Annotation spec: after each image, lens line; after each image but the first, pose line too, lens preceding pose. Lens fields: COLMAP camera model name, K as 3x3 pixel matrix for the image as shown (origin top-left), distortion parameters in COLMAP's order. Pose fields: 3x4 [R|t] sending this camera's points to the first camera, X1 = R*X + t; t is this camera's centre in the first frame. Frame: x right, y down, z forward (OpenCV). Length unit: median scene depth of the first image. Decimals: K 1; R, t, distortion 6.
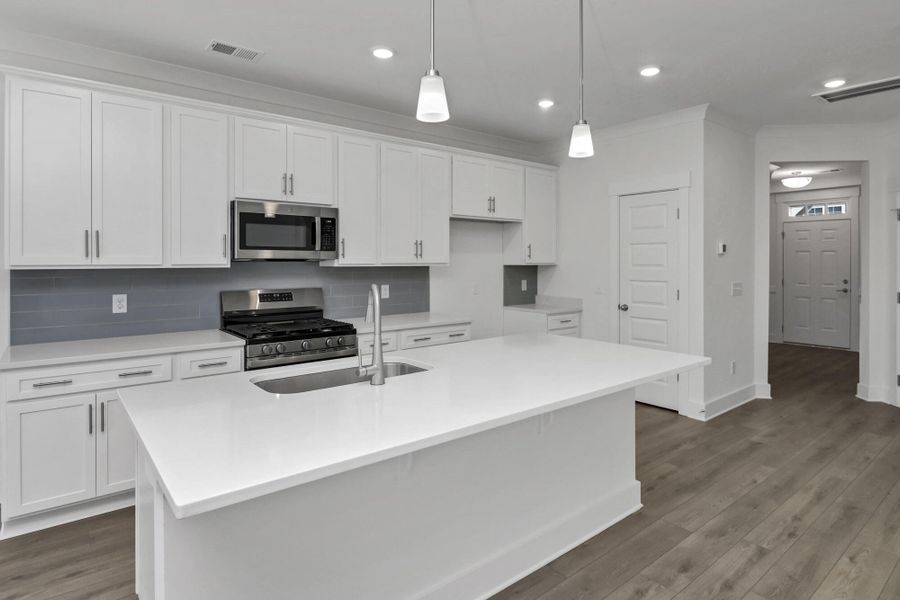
lens RADIAL K [[488.1, 0, 467.4], [0, 488.1, 261.3], [0, 0, 1]] dist [0.001385, -0.001446]
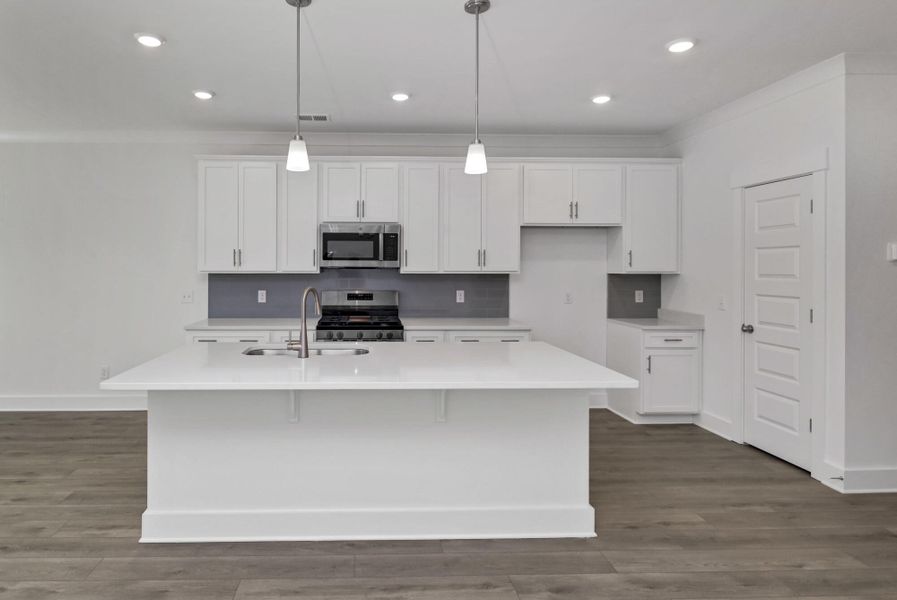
lens RADIAL K [[498.3, 0, 391.4], [0, 498.3, 266.5], [0, 0, 1]] dist [-0.001570, -0.001786]
pose [[0.791873, 0.000994, -0.610685, 0.459537], [-0.002393, 0.999996, -0.001475, -0.004453], [0.610681, 0.002630, 0.791873, 0.011446]]
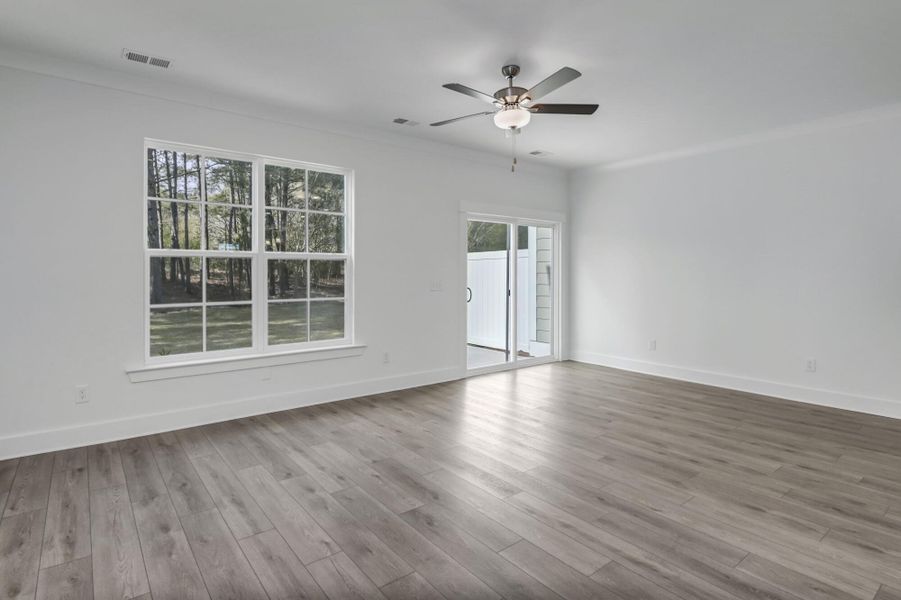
lens RADIAL K [[476.6, 0, 433.6], [0, 476.6, 273.5], [0, 0, 1]] dist [0.002577, 0.000146]
pose [[-0.044224, 0.002152, -0.999019, 0.349558], [-0.001889, 0.999996, 0.002238, 0.034238], [0.999020, 0.001986, -0.044220, -0.322442]]
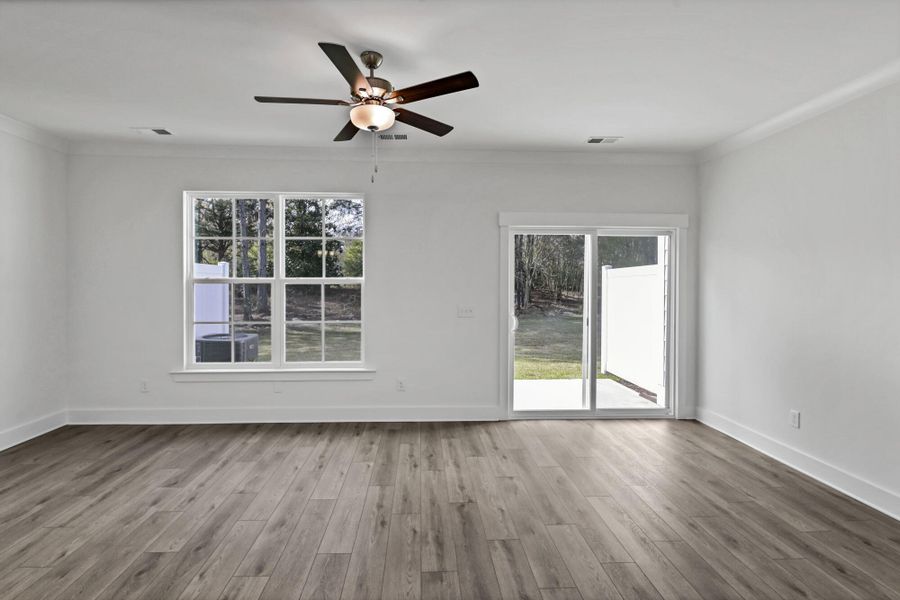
lens RADIAL K [[458.2, 0, 435.0], [0, 458.2, 286.3], [0, 0, 1]] dist [-0.000510, -0.001282]
pose [[-0.617586, 0.004547, -0.786491, -0.057768], [-0.001024, 0.999978, 0.006585, -0.000967], [0.786503, 0.004872, -0.617567, 0.298855]]
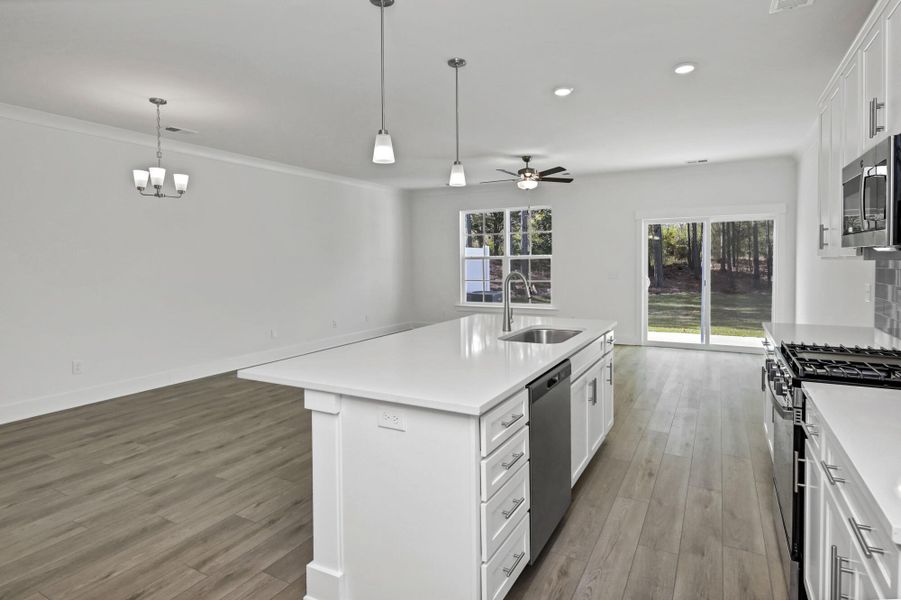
lens RADIAL K [[477.9, 0, 444.4], [0, 477.9, 279.8], [0, 0, 1]] dist [0.001248, -0.003057]
pose [[-0.940365, 0.023524, -0.339354, 0.288296], [0.010807, 0.999168, 0.039314, 0.006035], [0.339997, 0.033302, -0.939837, 1.255323]]
